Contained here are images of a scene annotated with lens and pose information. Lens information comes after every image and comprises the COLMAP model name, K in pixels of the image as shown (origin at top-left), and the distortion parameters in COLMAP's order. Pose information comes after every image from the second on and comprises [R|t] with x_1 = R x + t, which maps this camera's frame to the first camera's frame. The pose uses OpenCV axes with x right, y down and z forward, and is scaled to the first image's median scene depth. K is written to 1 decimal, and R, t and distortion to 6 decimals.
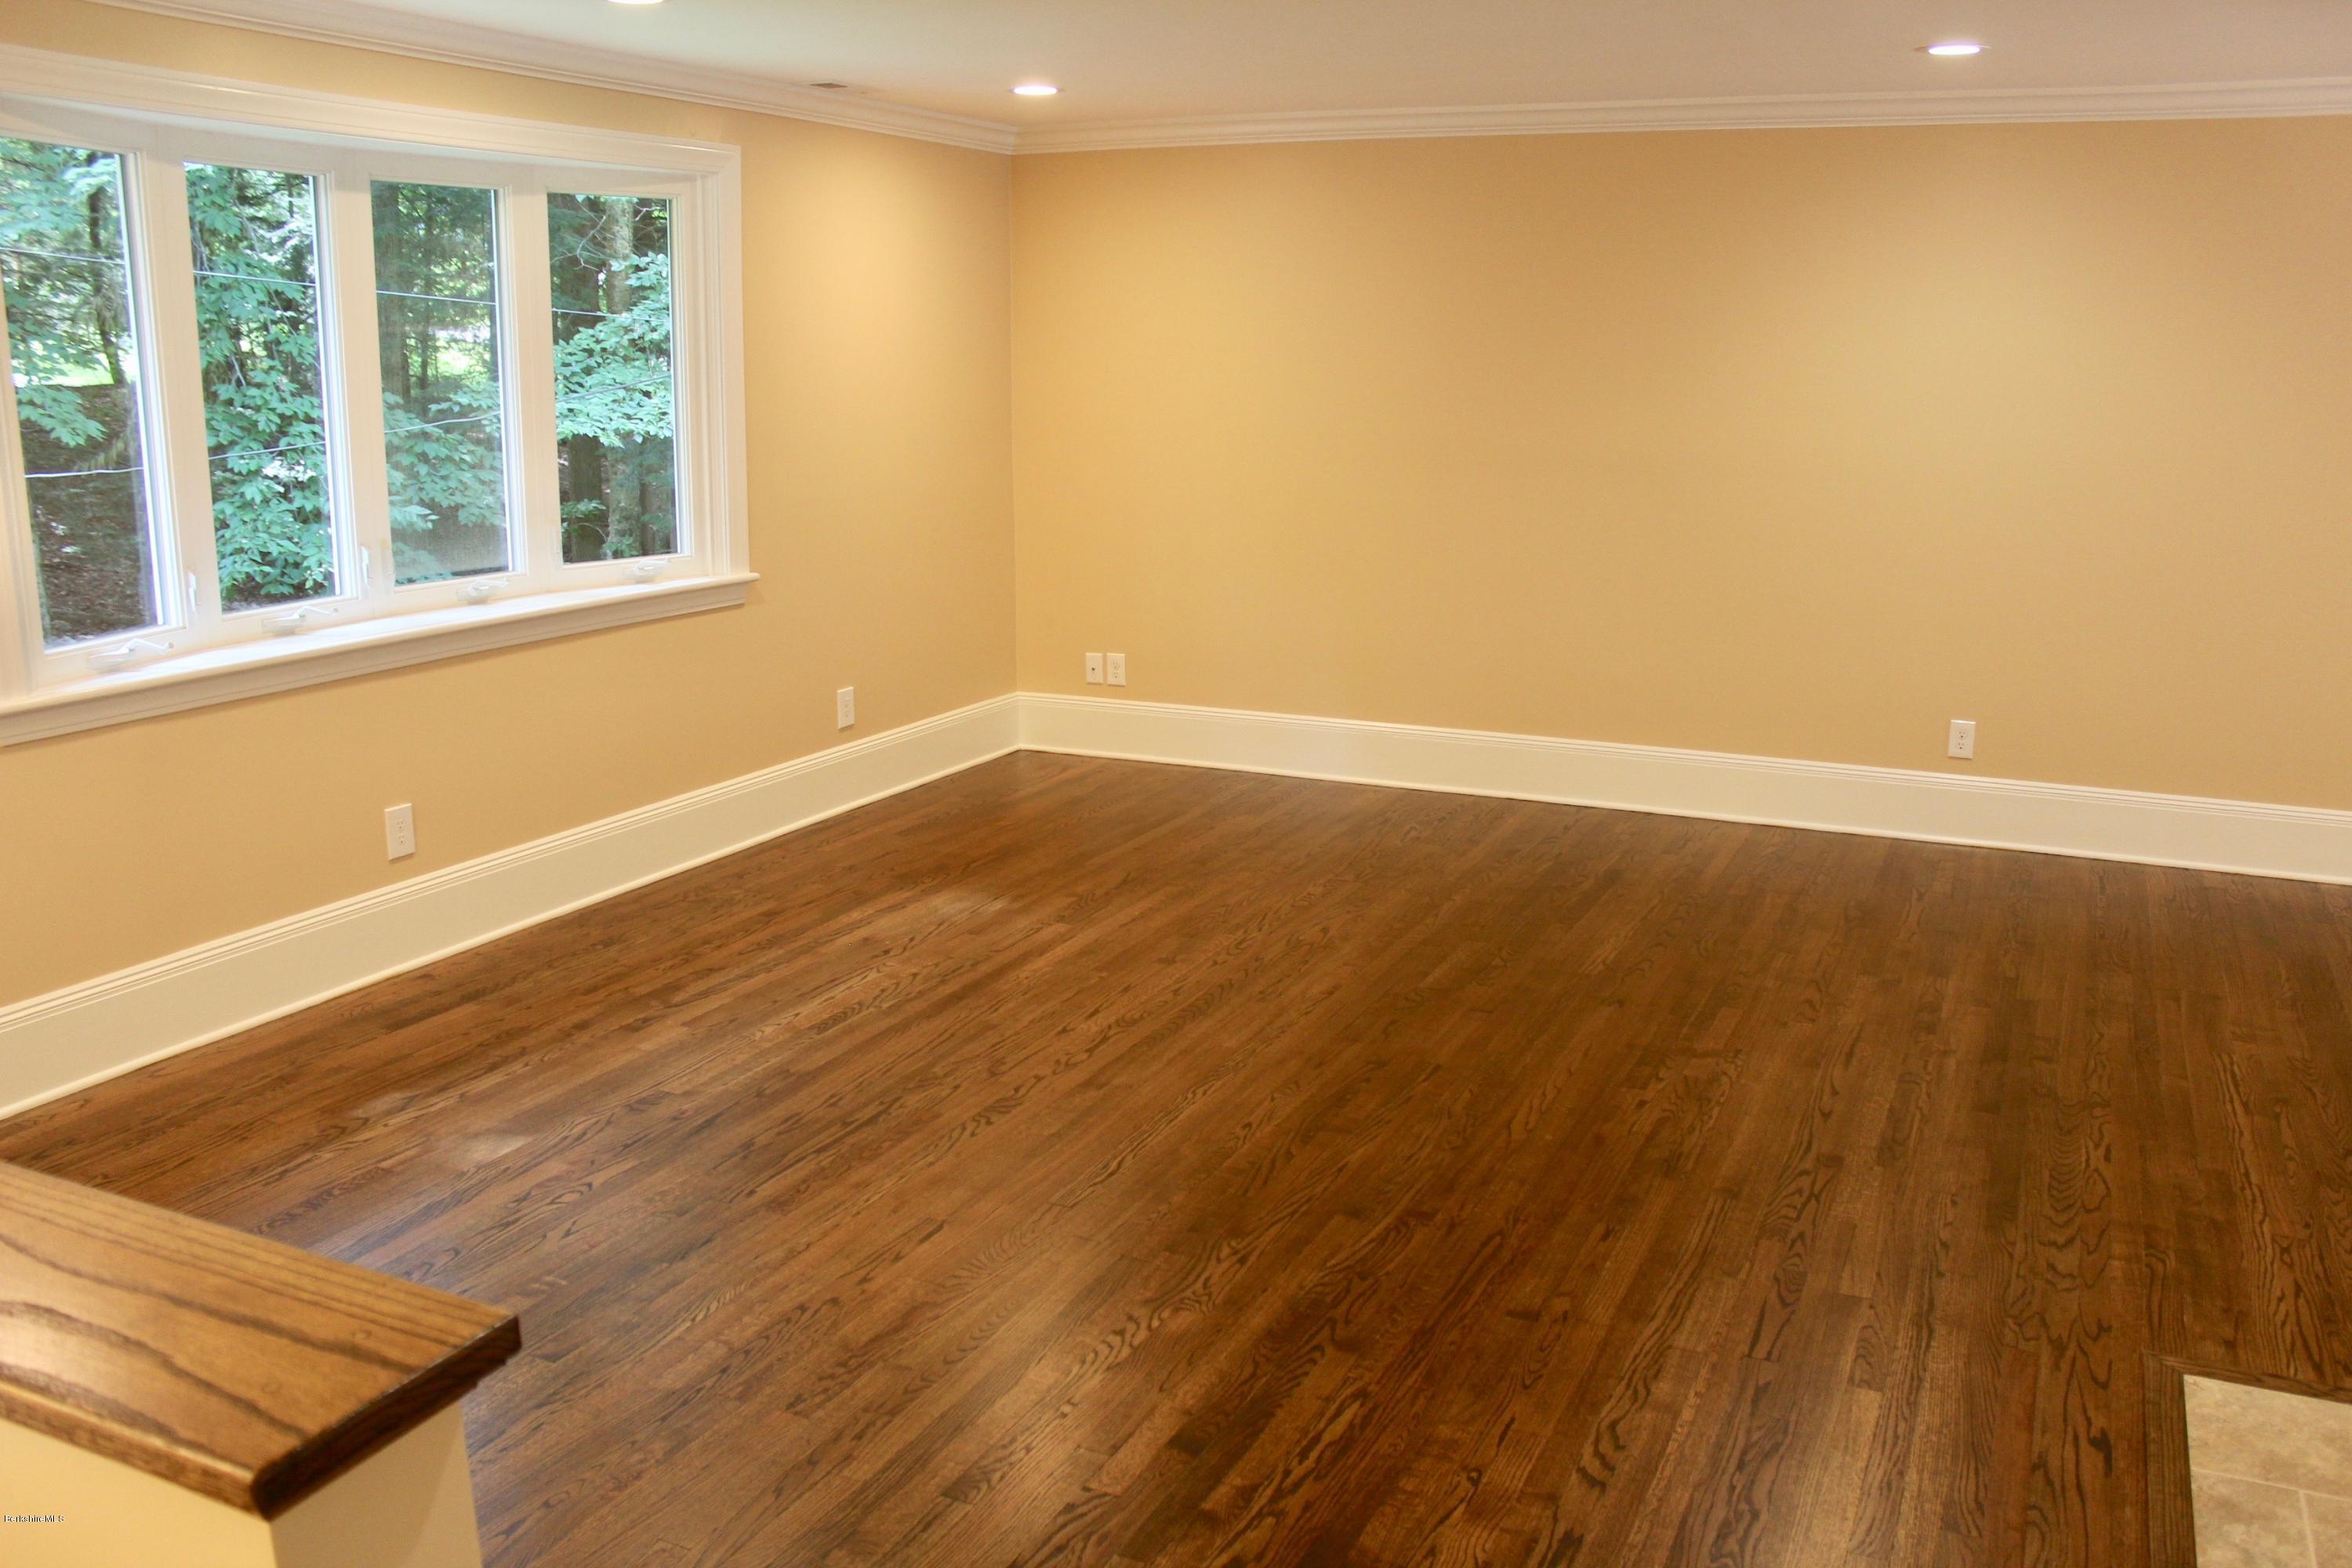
lens RADIAL K [[1966.0, 0, 1181.4], [0, 1966.0, 788.8], [0, 0, 1]] dist [-0.155100, 0.127112]
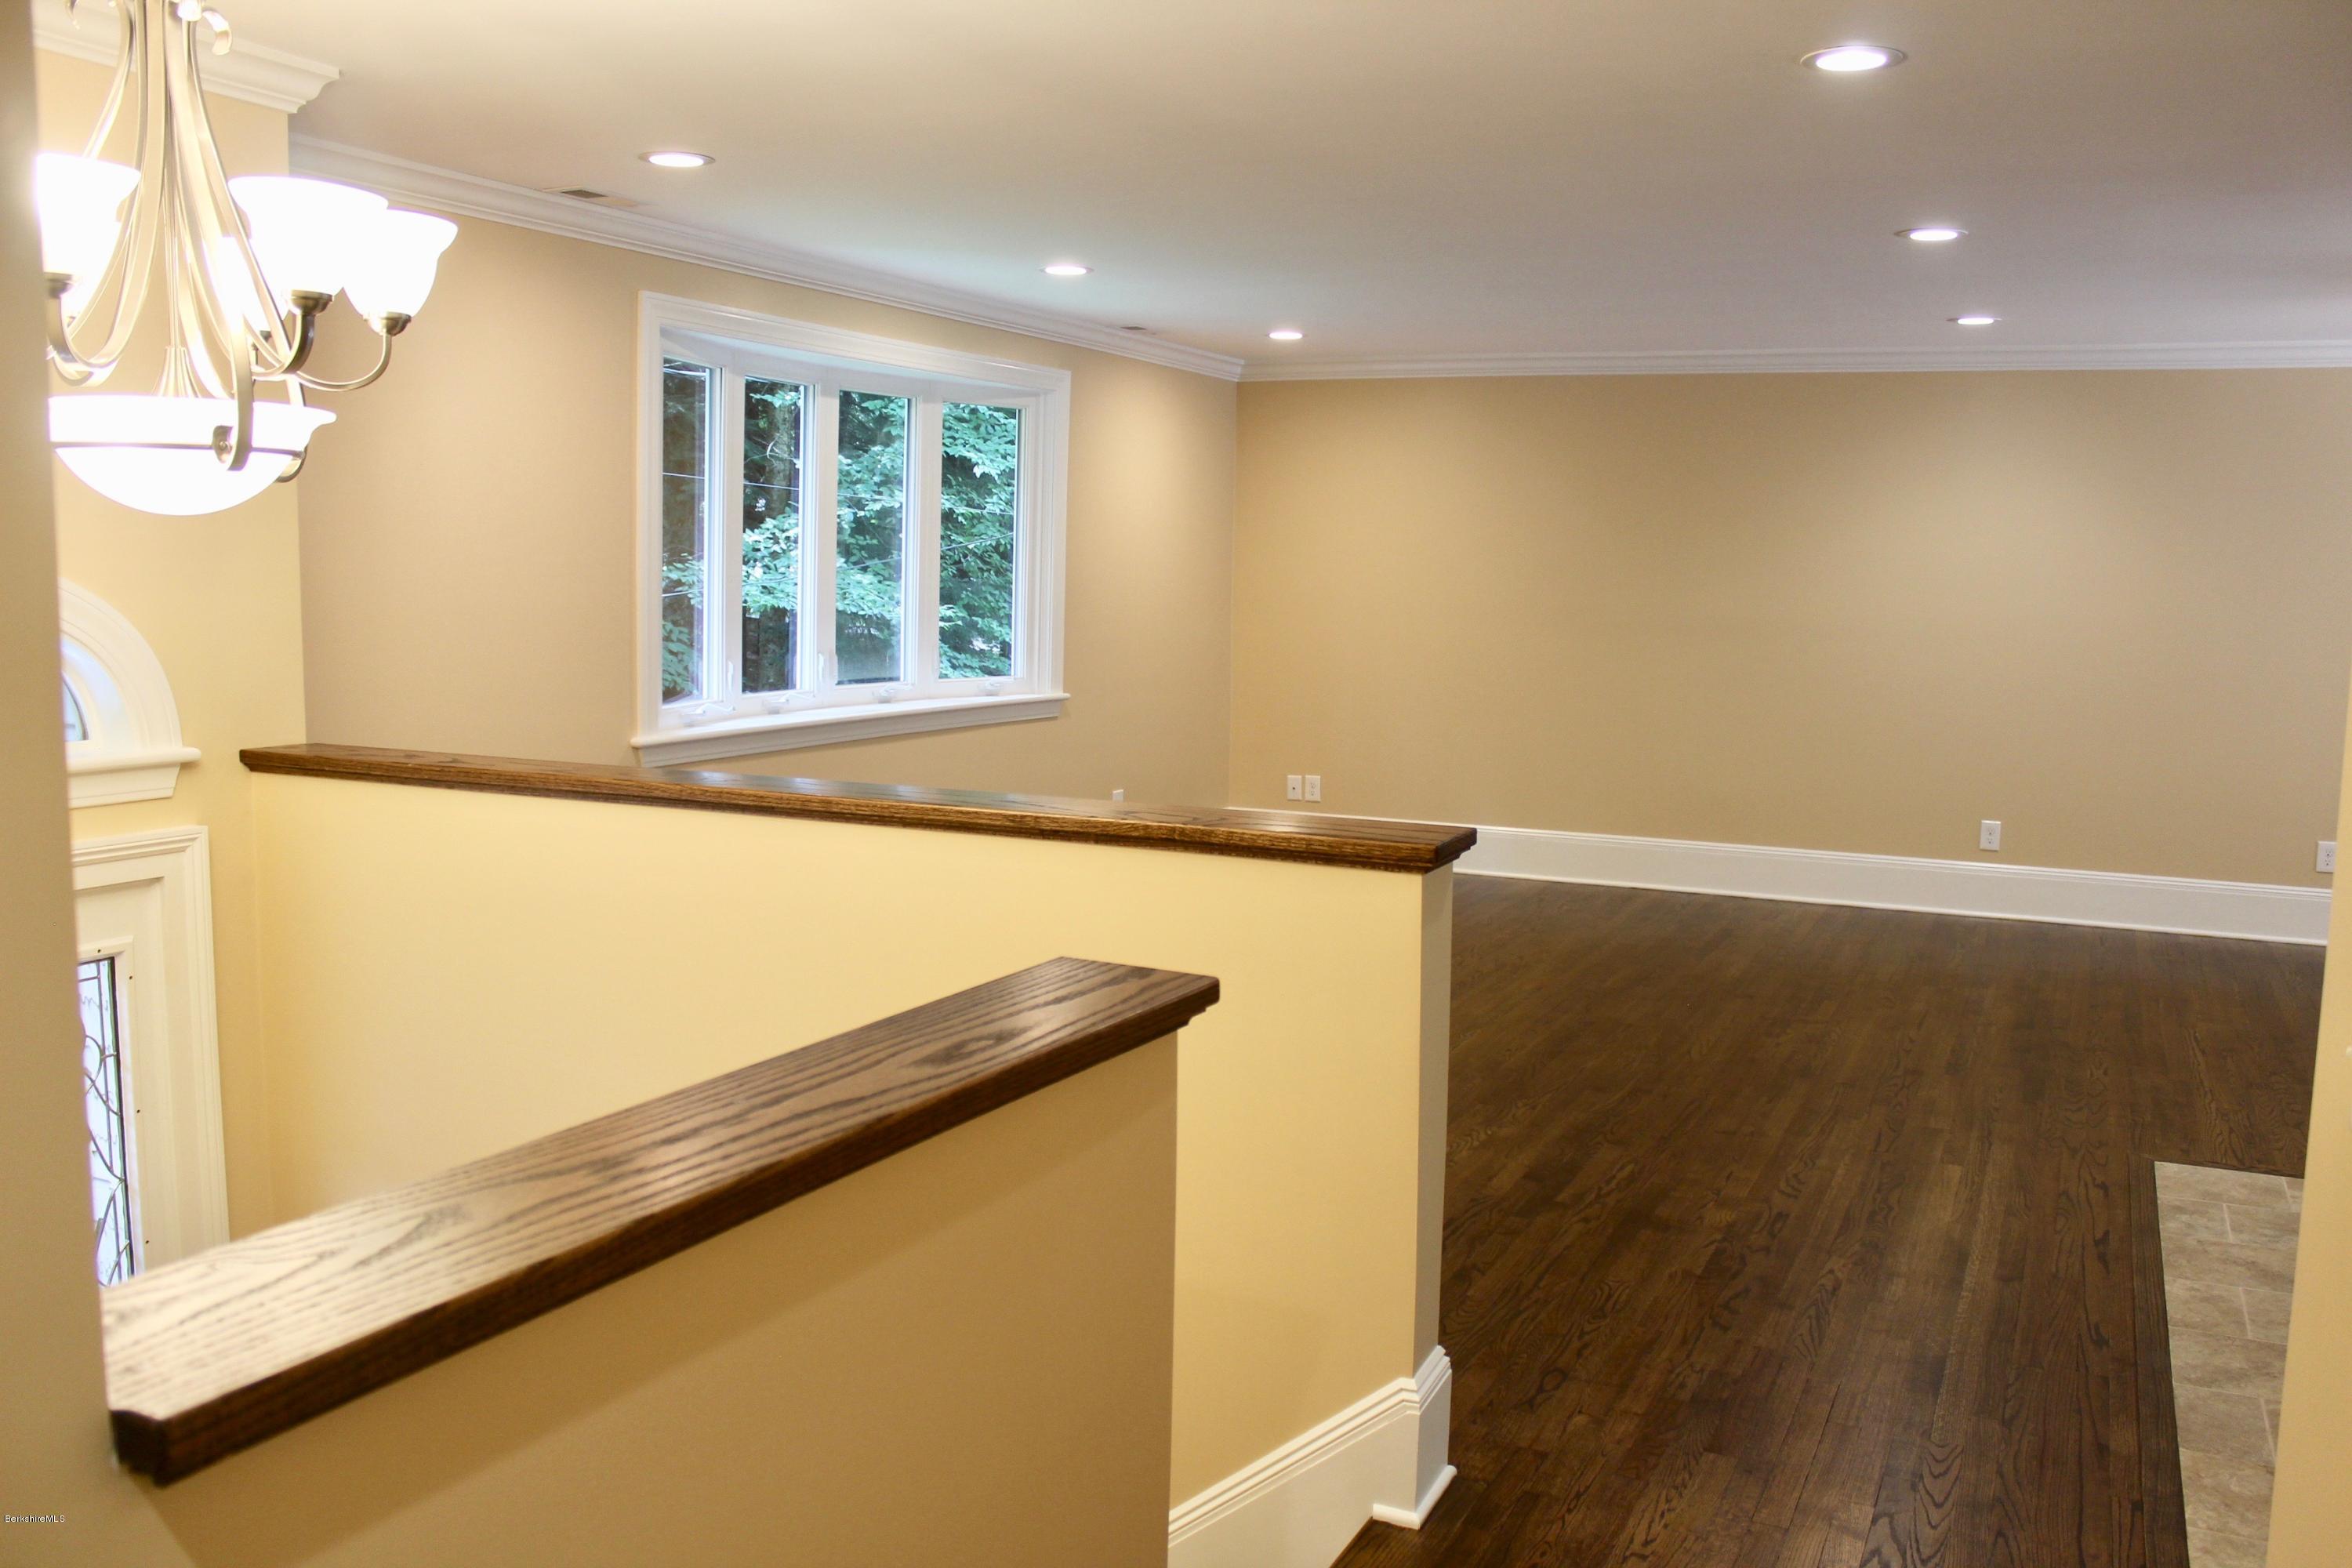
lens RADIAL K [[1966.0, 0, 1175.0], [0, 1966.0, 776.4], [0, 0, 1]] dist [-0.155100, 0.127112]
pose [[0.999815, 0.016205, -0.010386, -0.220217], [-0.017285, 0.993322, -0.114076, 0.154826], [0.008468, 0.114235, 0.993418, -0.495036]]
